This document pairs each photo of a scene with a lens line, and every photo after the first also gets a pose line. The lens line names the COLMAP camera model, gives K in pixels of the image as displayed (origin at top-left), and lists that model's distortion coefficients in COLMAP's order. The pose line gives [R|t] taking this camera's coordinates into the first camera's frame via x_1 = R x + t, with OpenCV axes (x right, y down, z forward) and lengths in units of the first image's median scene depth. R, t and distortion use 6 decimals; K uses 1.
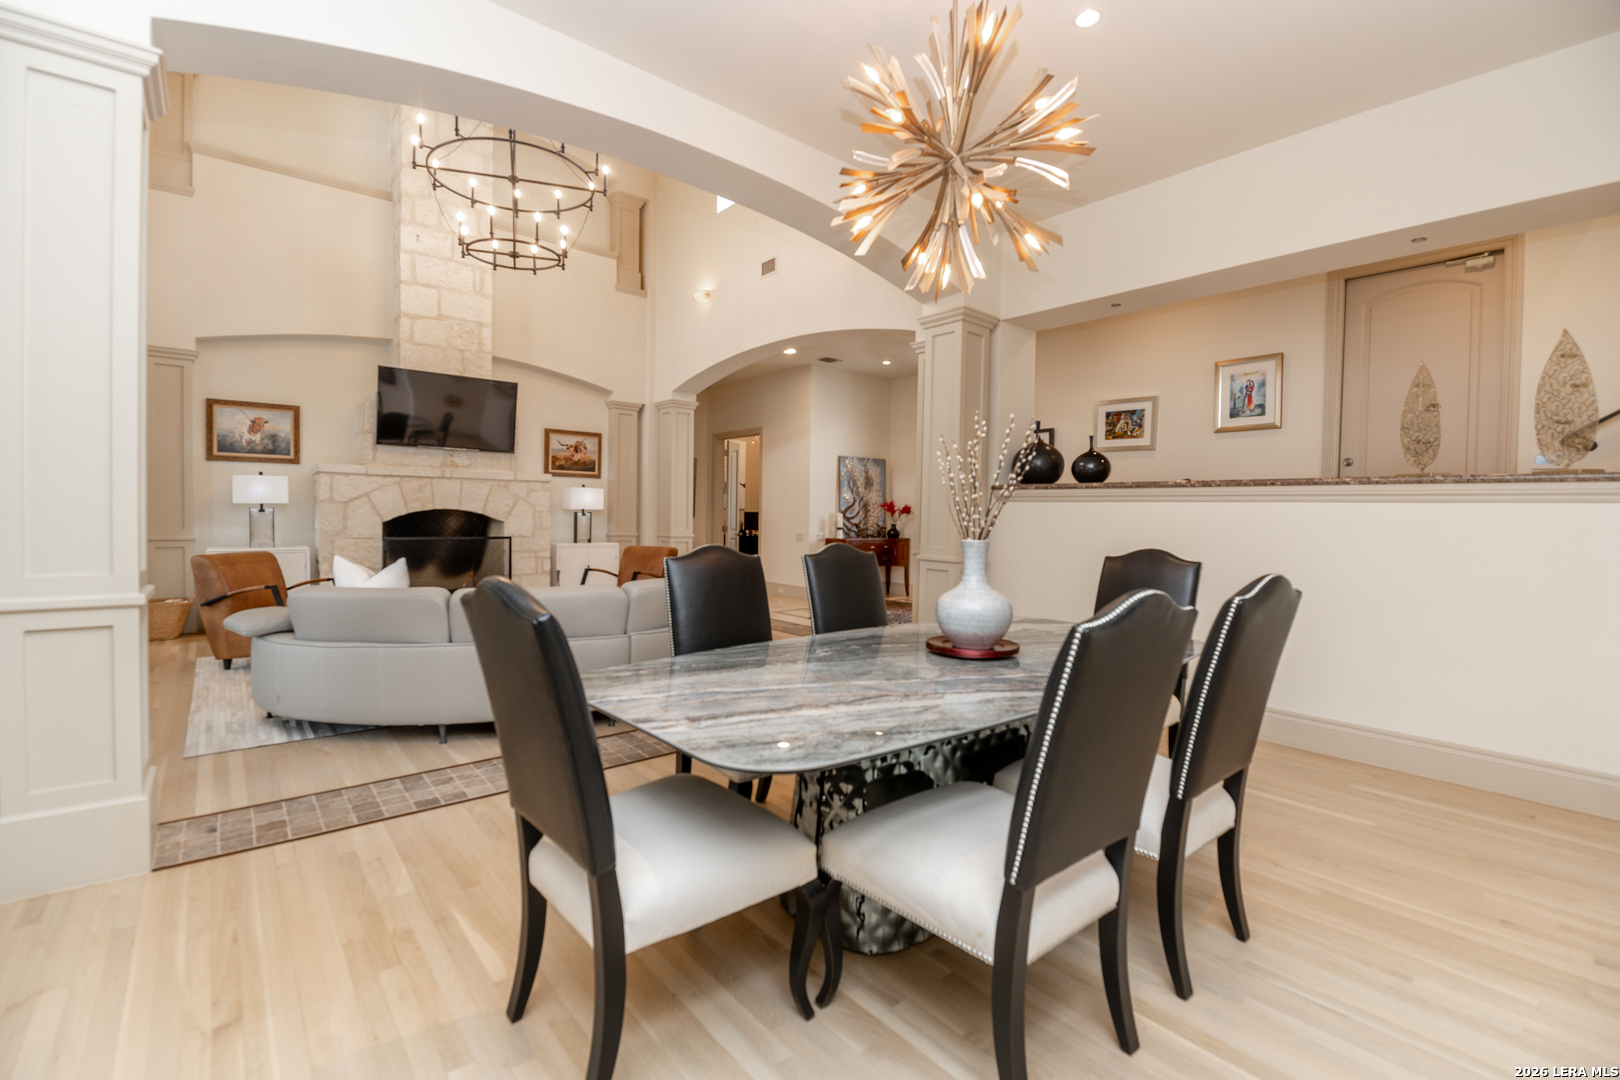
lens RADIAL K [[695.4, 0, 802.4], [0, 695.4, 526.2], [0, 0, 1]] dist [-0.002325, -0.010434]
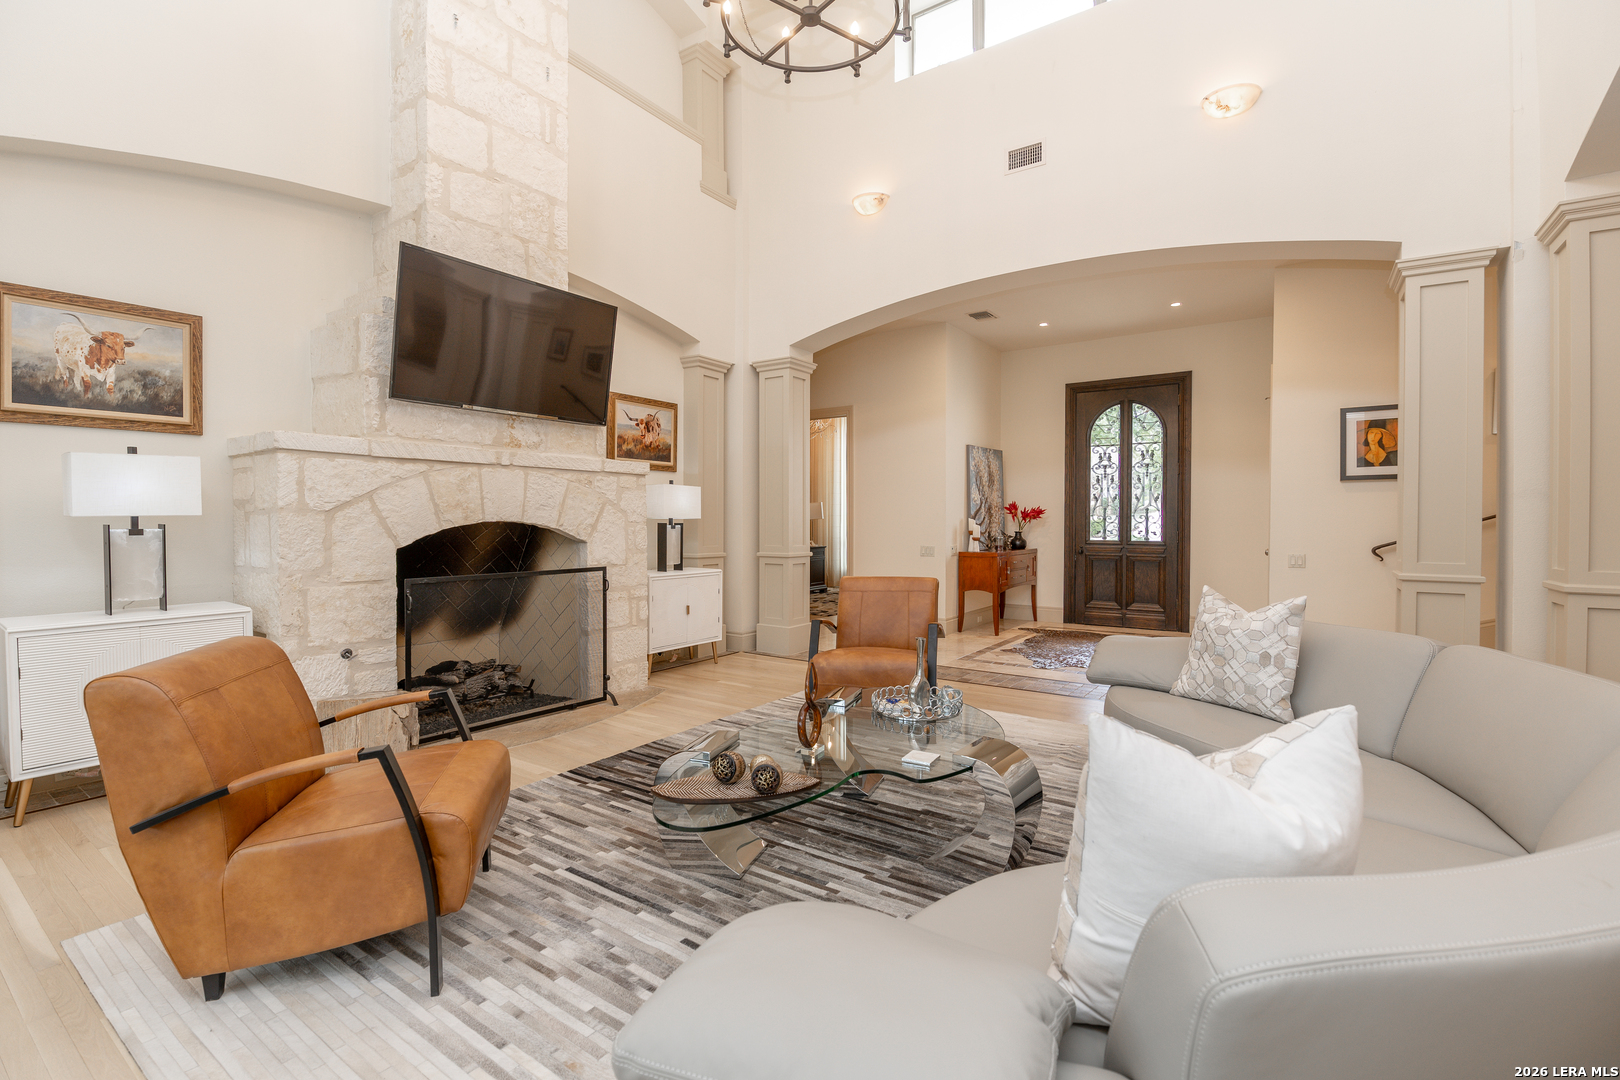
lens RADIAL K [[695.4, 0, 802.4], [0, 695.4, 526.2], [0, 0, 1]] dist [-0.002325, -0.010434]
pose [[0.962522, -0.017229, 0.270656, -0.441086], [0.018907, 0.999815, -0.003594, -0.014928], [-0.270544, 0.008576, 0.962669, 0.407271]]
